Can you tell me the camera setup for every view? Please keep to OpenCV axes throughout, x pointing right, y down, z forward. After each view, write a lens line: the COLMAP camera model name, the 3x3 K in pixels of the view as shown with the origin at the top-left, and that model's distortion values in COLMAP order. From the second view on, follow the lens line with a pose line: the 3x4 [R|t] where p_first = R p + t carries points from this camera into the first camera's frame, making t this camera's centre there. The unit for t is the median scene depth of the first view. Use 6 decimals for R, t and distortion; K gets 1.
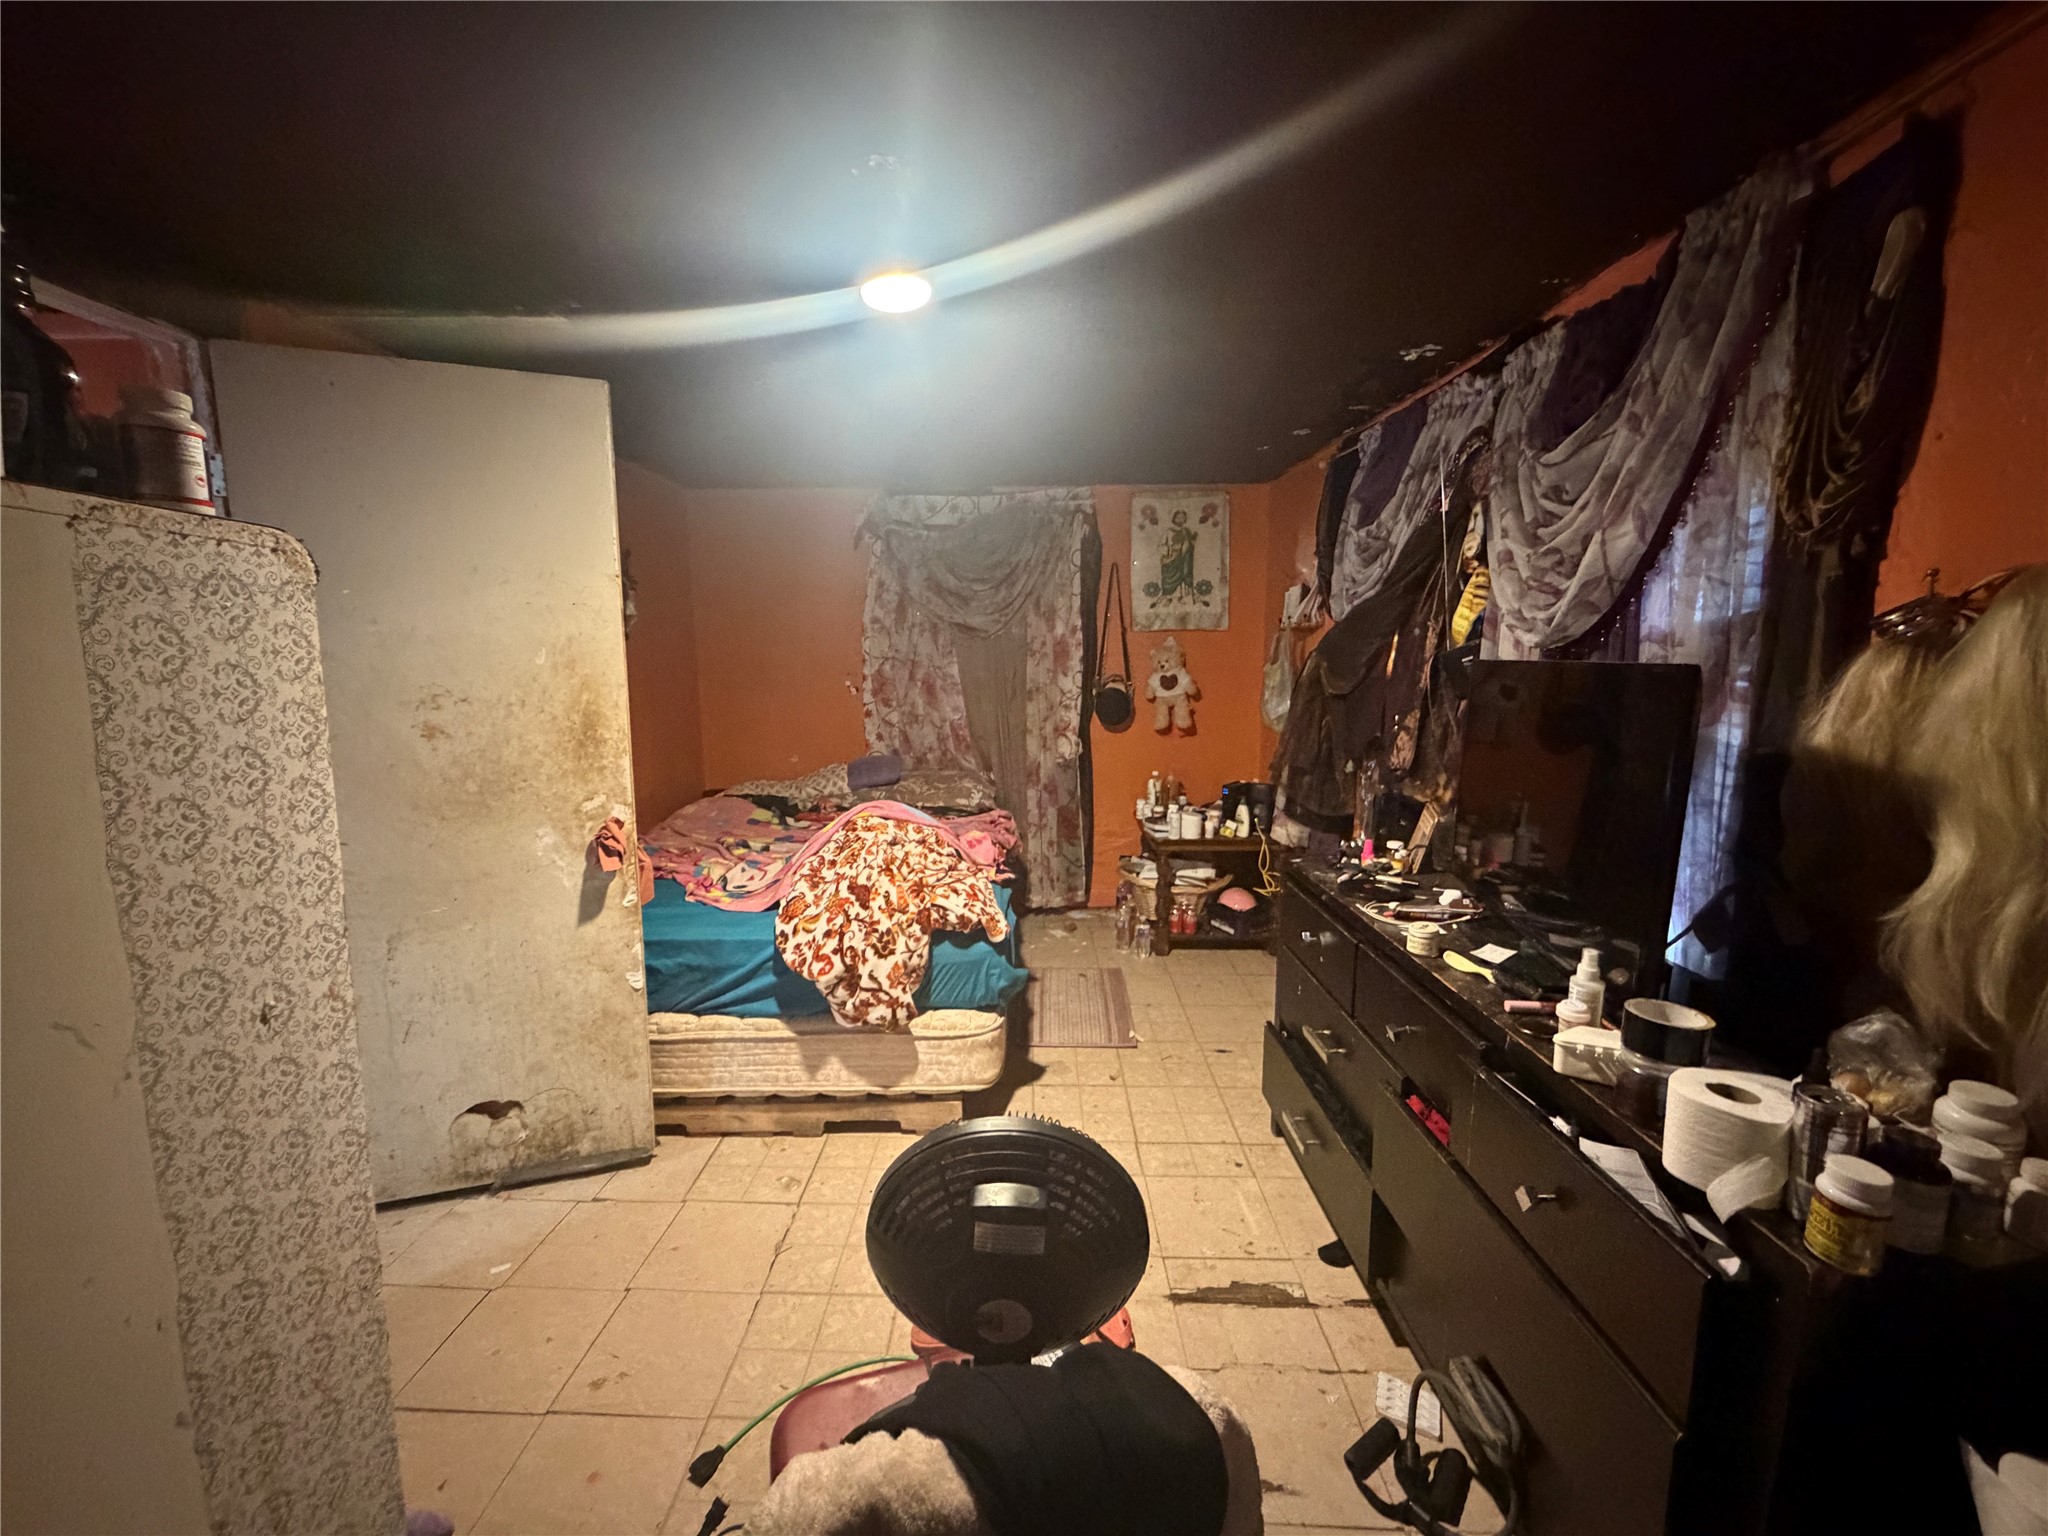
lens RADIAL K [[818.6, 0, 1019.6], [0, 818.6, 765.9], [0, 0, 1]] dist [0.003643, 0.000499]
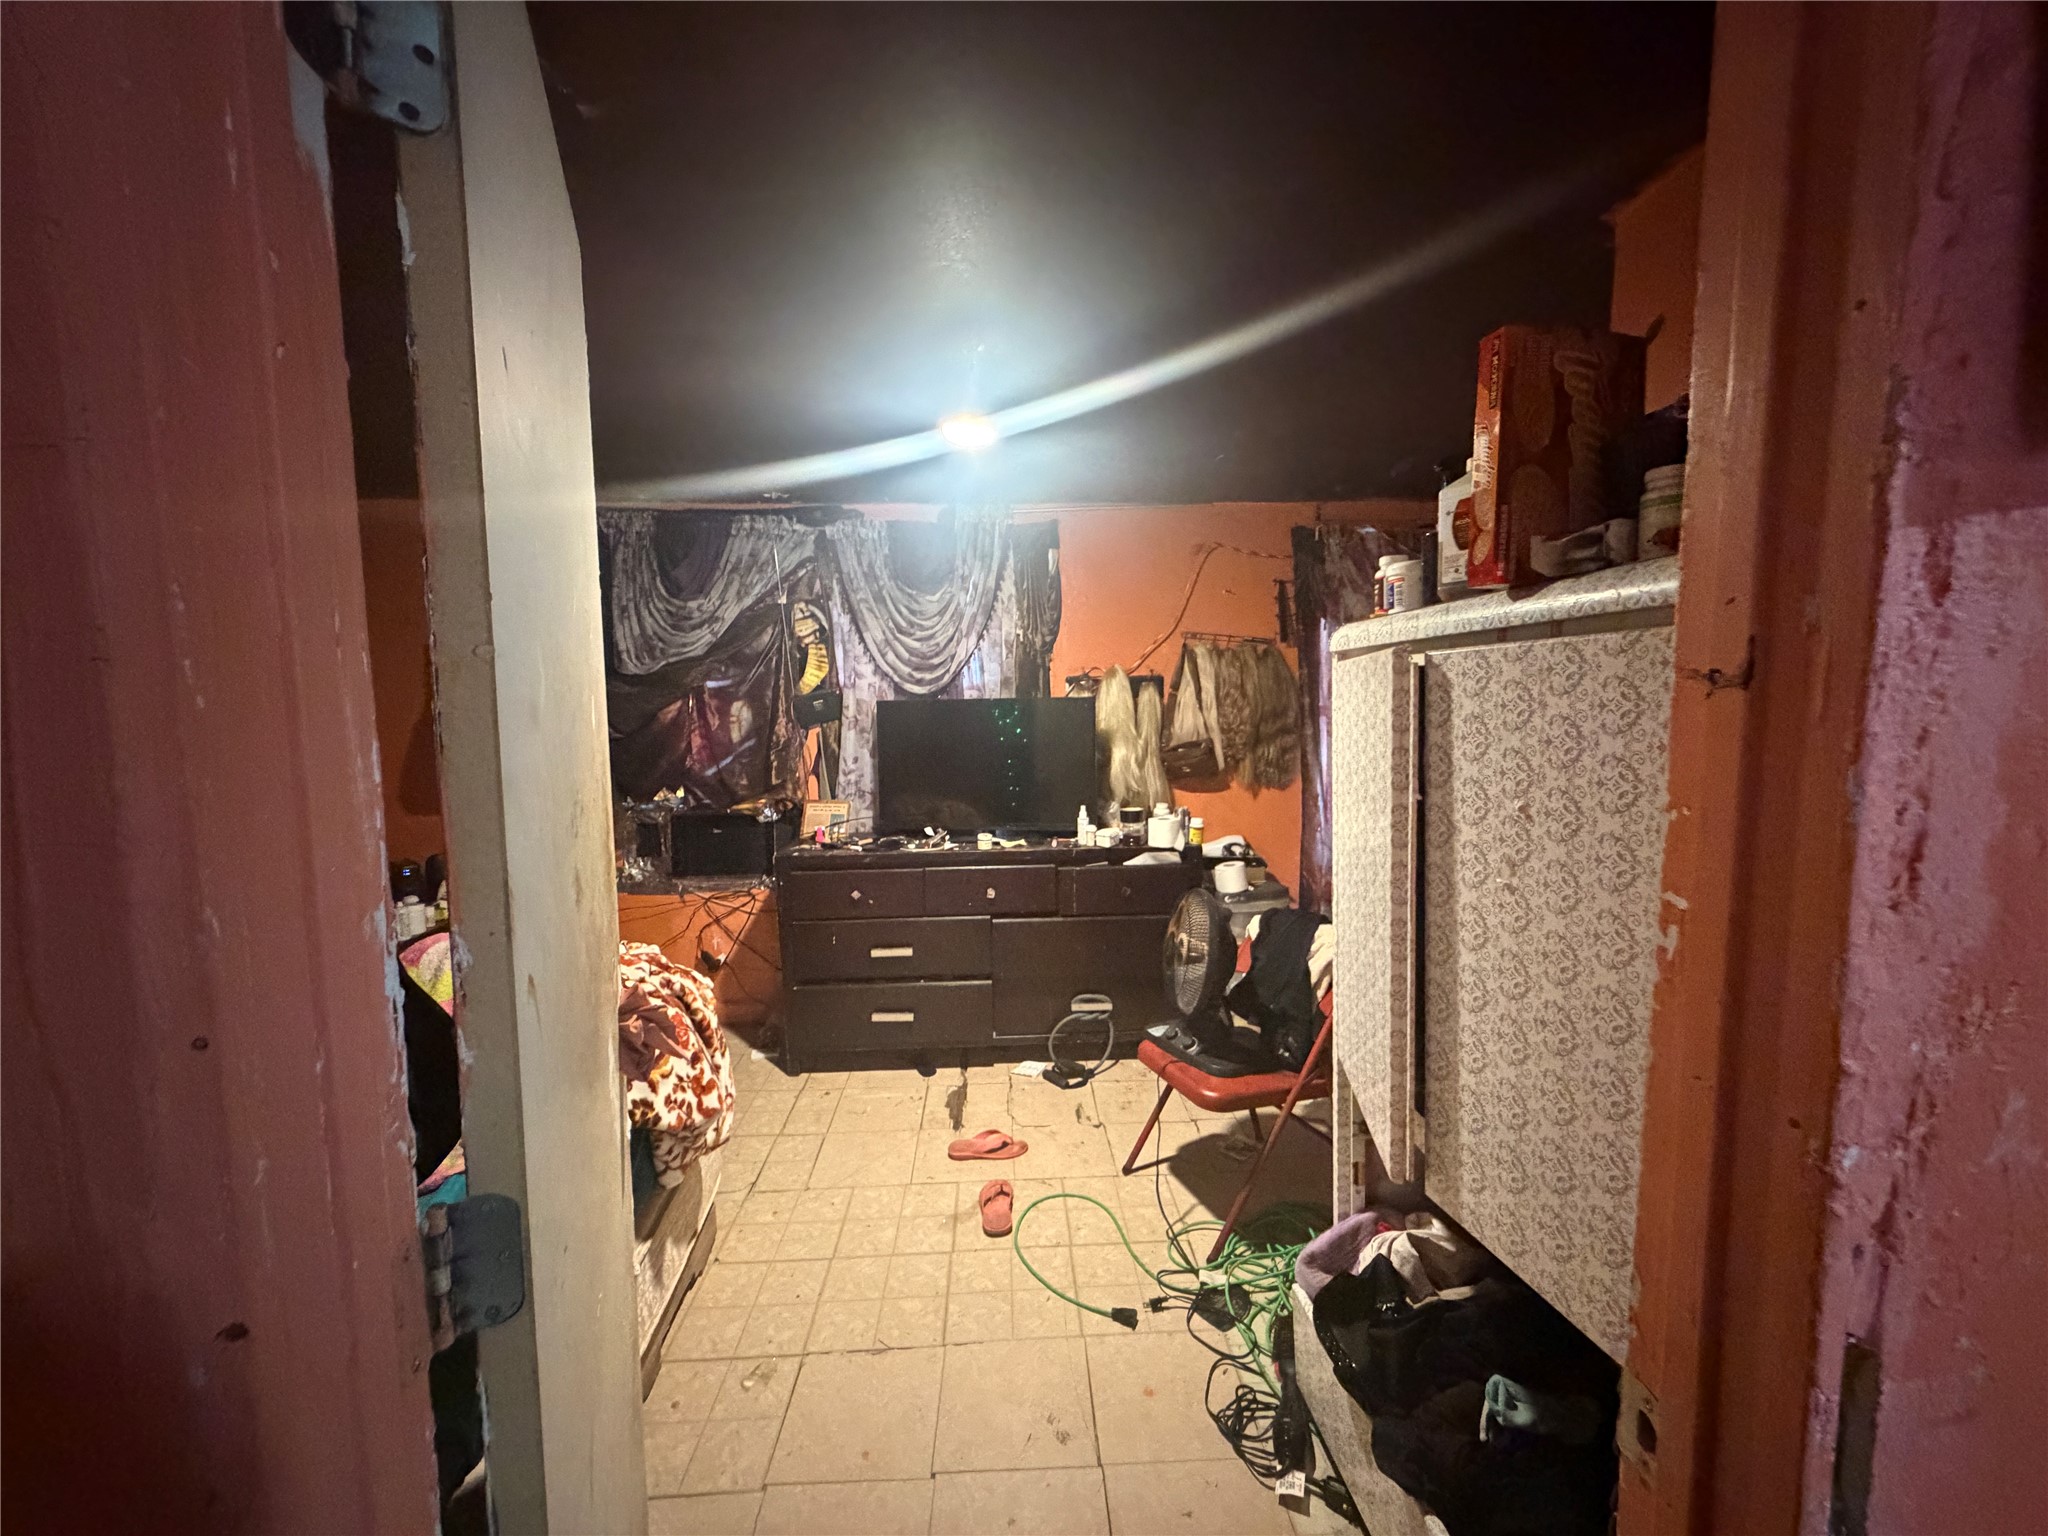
lens RADIAL K [[818.6, 0, 1026.5], [0, 818.6, 764.0], [0, 0, 1]] dist [0.003643, 0.000499]
pose [[-0.055255, -0.083939, 0.994938, -1.236011], [0.155000, 0.983659, 0.091596, -0.114034], [-0.986368, 0.159277, -0.041342, 0.835224]]
